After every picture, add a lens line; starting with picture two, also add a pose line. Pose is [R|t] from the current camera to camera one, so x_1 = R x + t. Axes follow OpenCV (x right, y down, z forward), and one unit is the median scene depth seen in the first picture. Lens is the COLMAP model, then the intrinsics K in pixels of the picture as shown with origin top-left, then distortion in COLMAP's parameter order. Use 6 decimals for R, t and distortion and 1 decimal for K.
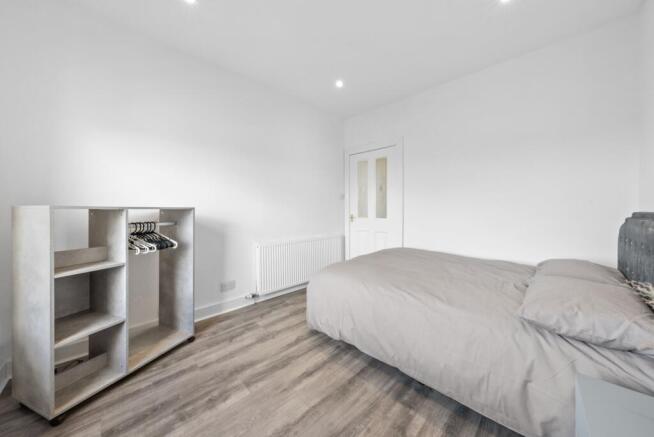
lens RADIAL K [[228.9, 0, 329.0], [0, 228.9, 221.7], [0, 0, 1]] dist [0.008231, 0.000076]
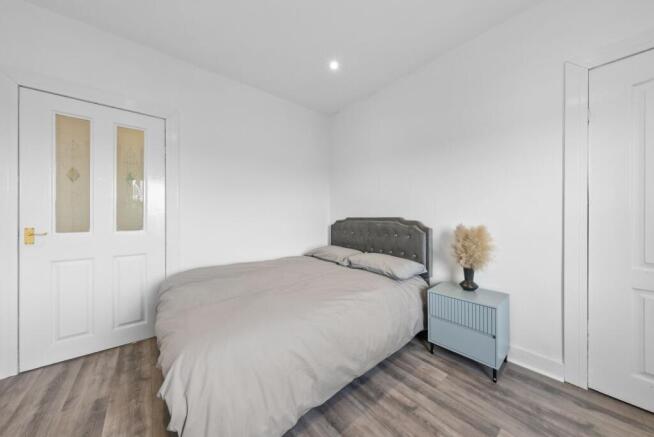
lens RADIAL K [[224.1, 0, 325.2], [0, 224.1, 217.3], [0, 0, 1]] dist [0.006252, -0.000059]
pose [[0.093762, -0.002718, 0.995591, -0.649513], [0.048761, 0.998809, -0.001865, -0.048377], [-0.994400, 0.048721, 0.093783, 0.980475]]
